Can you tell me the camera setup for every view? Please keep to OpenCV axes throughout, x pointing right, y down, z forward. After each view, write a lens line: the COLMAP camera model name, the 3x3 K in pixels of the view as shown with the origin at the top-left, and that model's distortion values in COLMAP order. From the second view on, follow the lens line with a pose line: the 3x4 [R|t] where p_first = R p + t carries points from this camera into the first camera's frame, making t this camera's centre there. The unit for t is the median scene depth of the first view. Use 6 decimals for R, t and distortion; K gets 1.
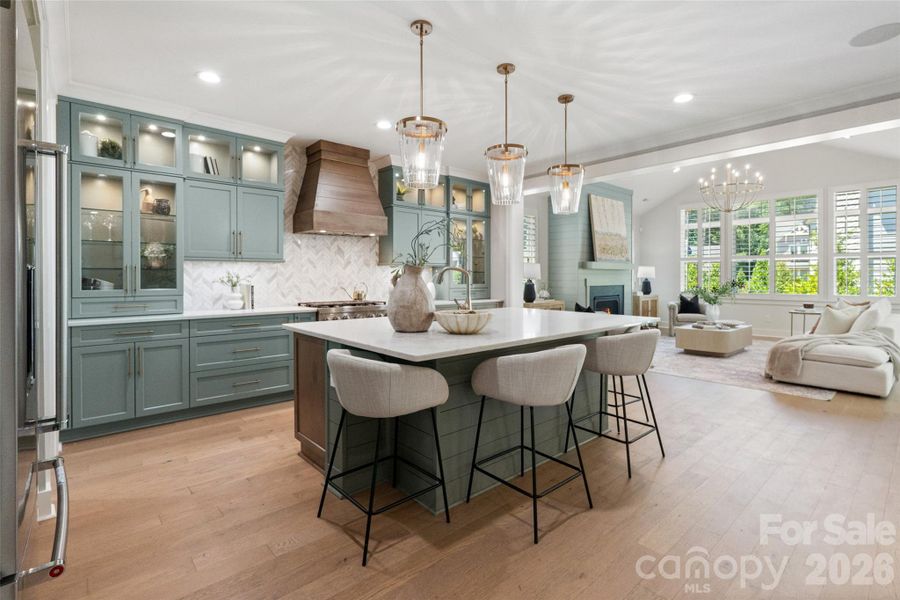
lens RADIAL K [[419.0, 0, 455.3], [0, 419.0, 281.6], [0, 0, 1]] dist [0.000344, 0.000084]
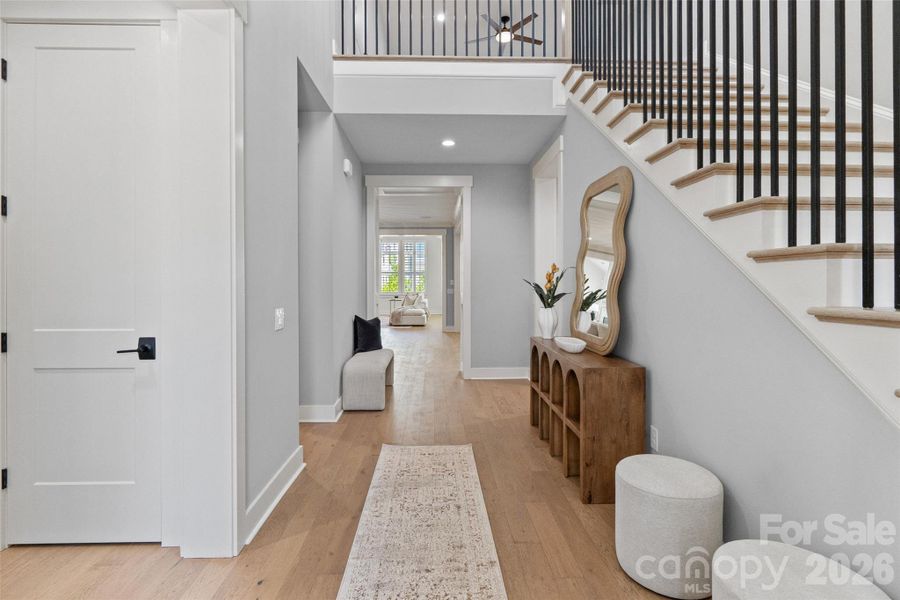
lens RADIAL K [[426.1, 0, 450.6], [0, 426.1, 288.1], [0, 0, 1]] dist [-0.001918, -0.000209]
pose [[0.633828, -0.010454, 0.773403, -0.582390], [0.010342, 0.999934, 0.005040, 0.007083], [-0.773405, 0.004804, 0.633894, -0.513279]]
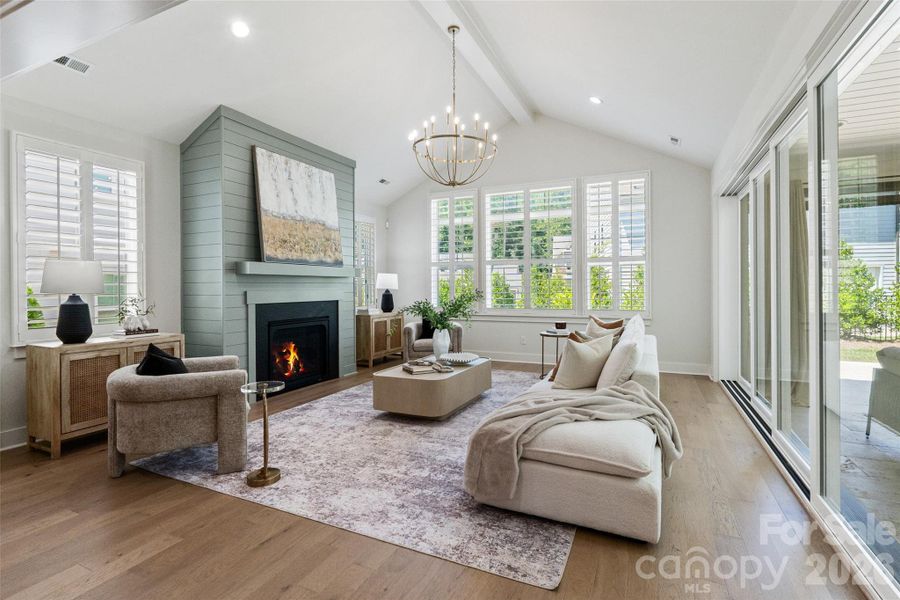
lens RADIAL K [[426.1, 0, 450.6], [0, 426.1, 288.1], [0, 0, 1]] dist [-0.001918, -0.000209]
pose [[0.919642, -0.005236, 0.392722, 0.343356], [0.009682, 0.999910, -0.009340, -0.003655], [-0.392637, 0.012392, 0.919610, 0.354418]]
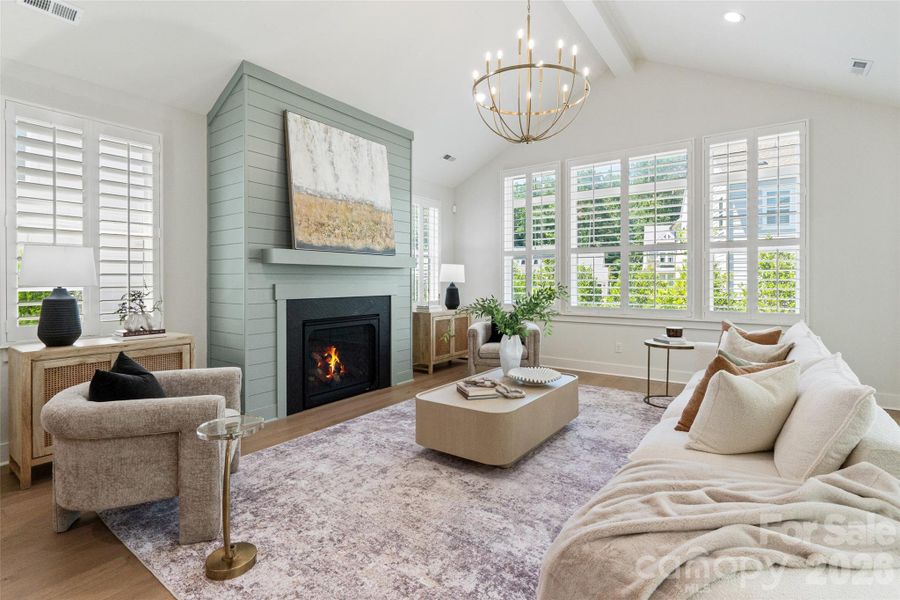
lens RADIAL K [[425.7, 0, 449.6], [0, 425.7, 285.2], [0, 0, 1]] dist [-0.004957, -0.000616]
pose [[0.977322, -0.002858, 0.211739, 0.408232], [0.003311, 0.999993, -0.001783, -0.004926], [-0.211732, 0.002444, 0.977325, 0.483592]]
